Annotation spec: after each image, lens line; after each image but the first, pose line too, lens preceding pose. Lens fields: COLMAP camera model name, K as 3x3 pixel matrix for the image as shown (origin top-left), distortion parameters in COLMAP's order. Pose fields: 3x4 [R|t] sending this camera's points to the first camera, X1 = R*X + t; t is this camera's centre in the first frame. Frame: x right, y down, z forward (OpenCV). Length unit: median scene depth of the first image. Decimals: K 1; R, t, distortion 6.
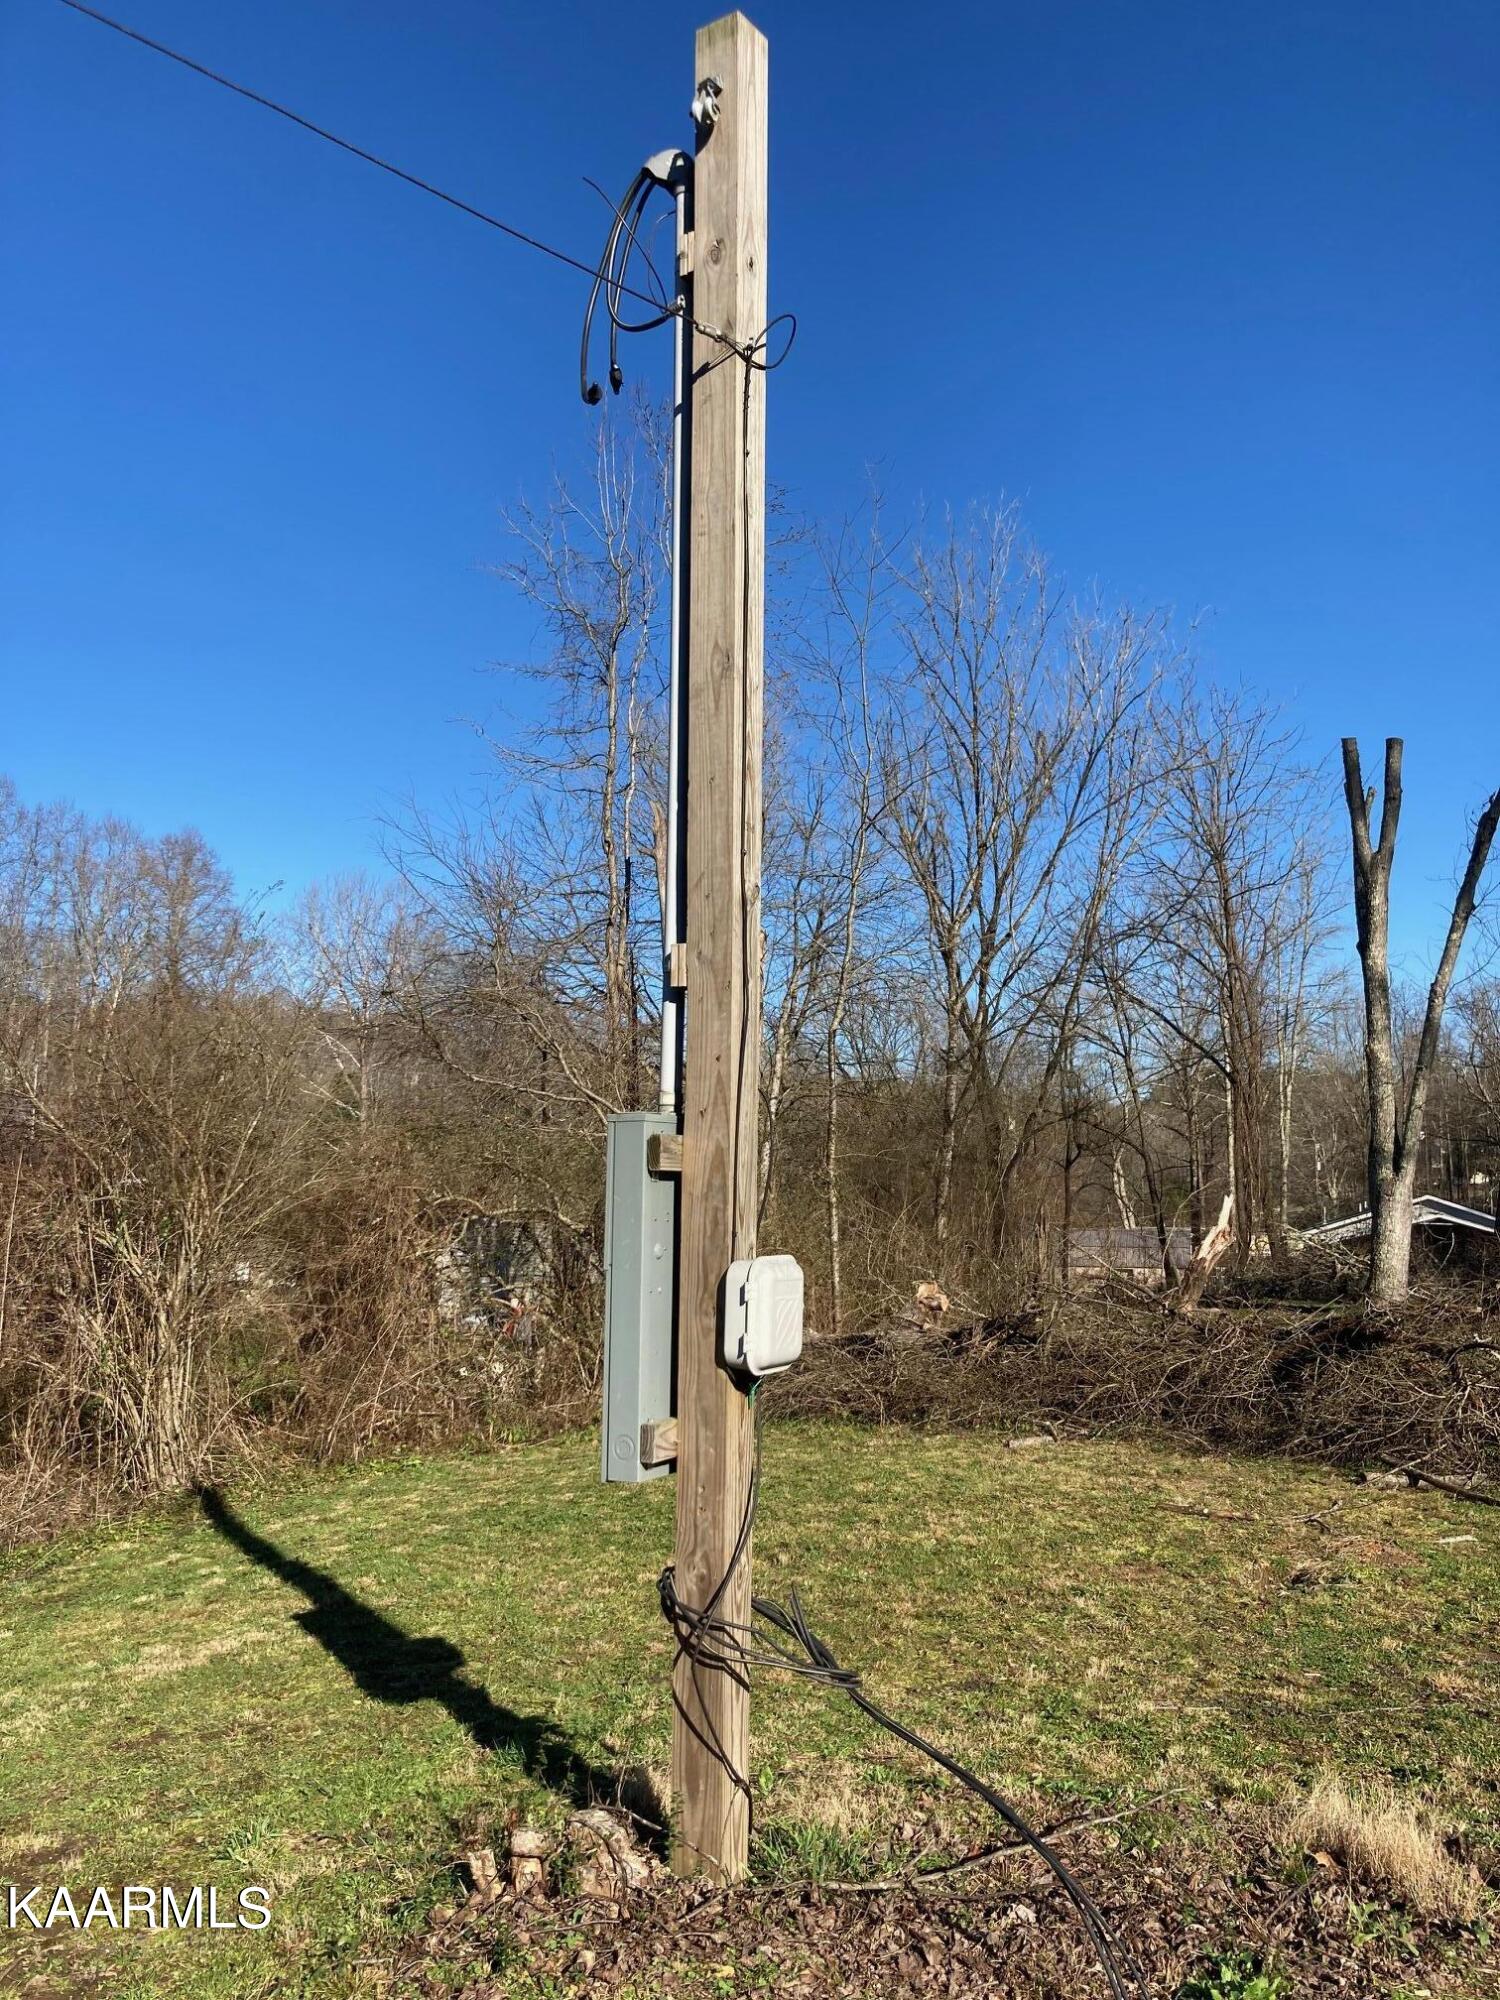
lens RADIAL K [[1635.9, 0, 759.1], [0, 1635.9, 1031.4], [0, 0, 1]] dist [0.019637, 0.008863]
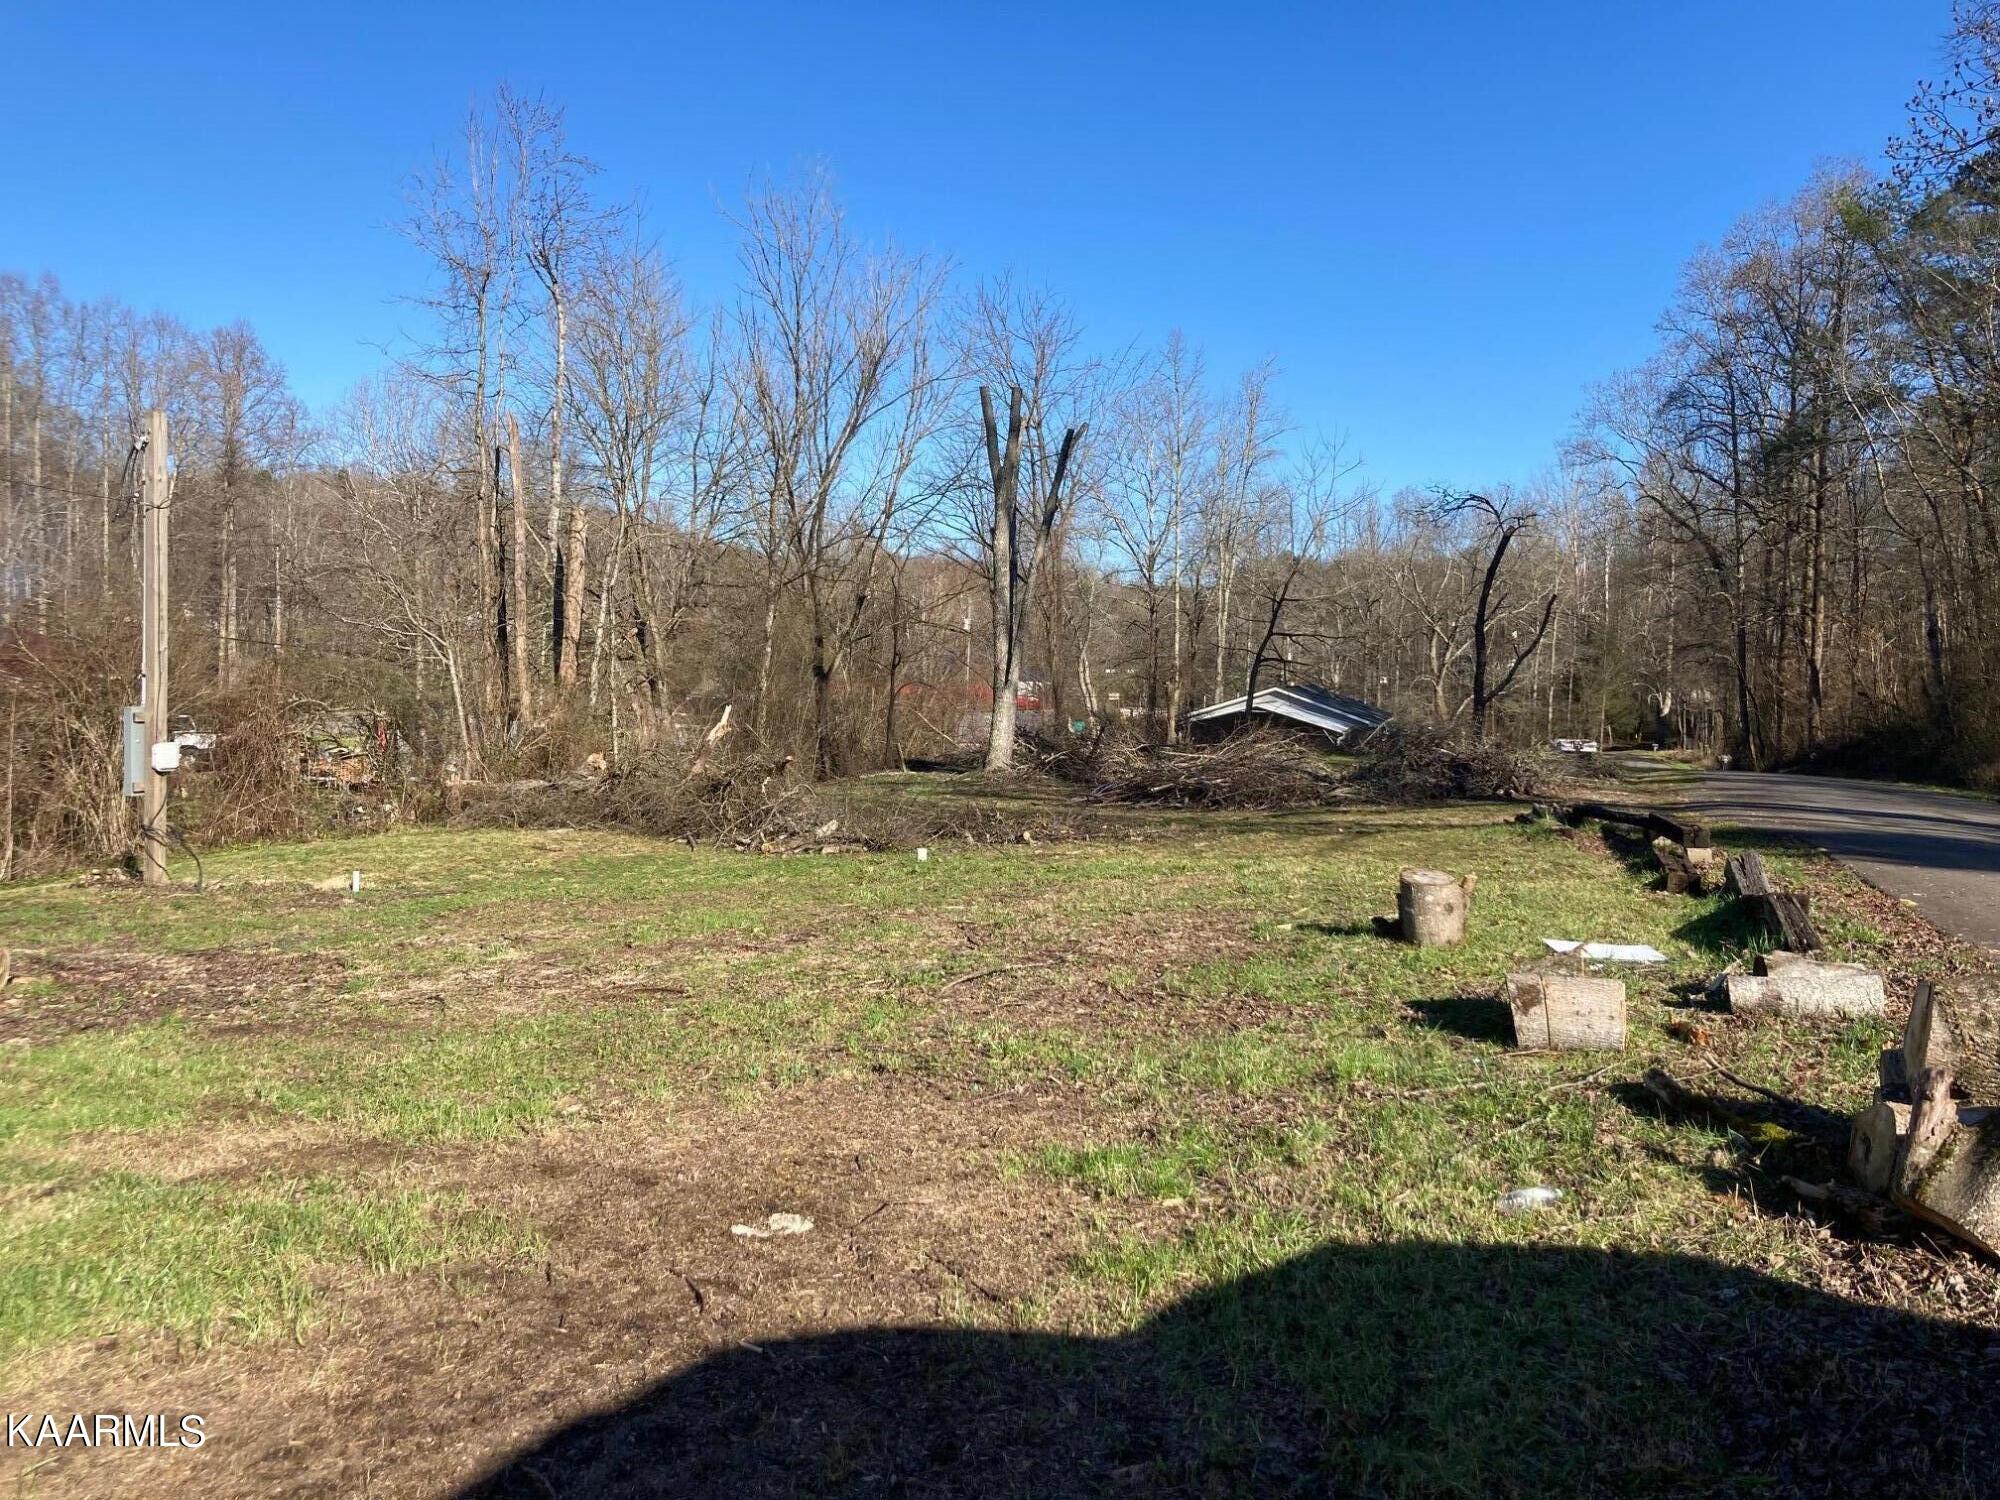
lens RADIAL K [[1635.9, 0, 1000.0], [0, 1635.9, 750.0], [0, 0, 1]] dist [0.019637, 0.008863]
pose [[0.997248, 0.005402, 0.073938, 0.196564], [-0.016212, 0.989094, 0.146392, -0.052981], [-0.072340, -0.147188, 0.986460, -0.353671]]
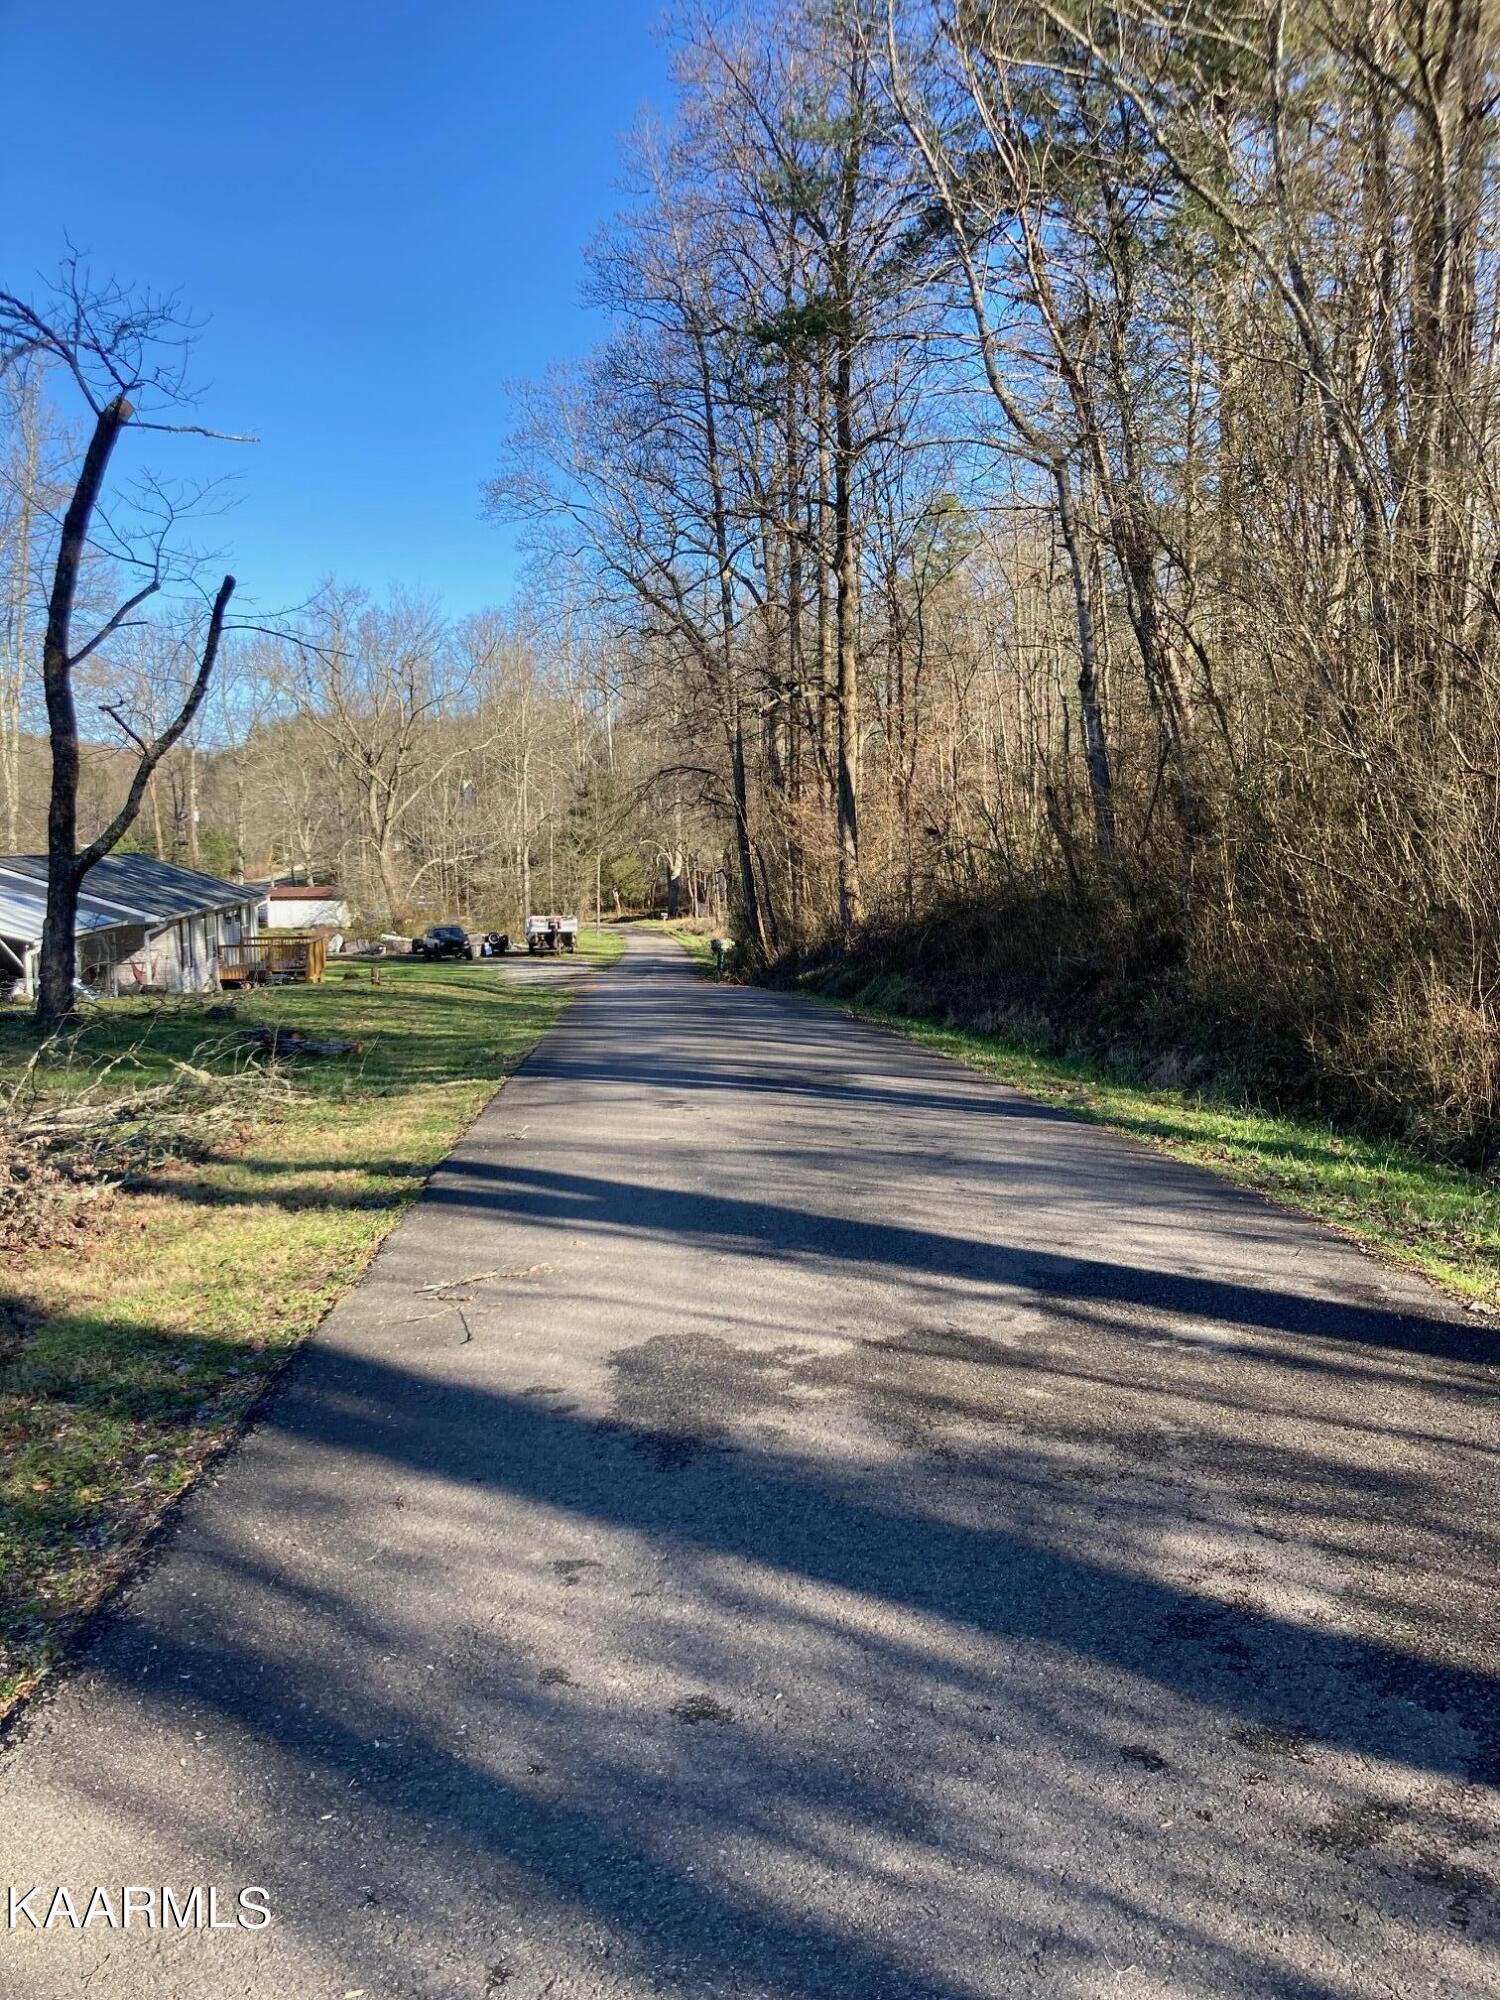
lens RADIAL K [[1635.9, 0, 759.1], [0, 1635.9, 1031.4], [0, 0, 1]] dist [0.019637, 0.008863]
pose [[0.880151, -0.075968, 0.468575, 0.654011], [-0.024169, 0.978659, 0.204063, 0.040533], [-0.474078, -0.190931, 0.859532, 0.443687]]
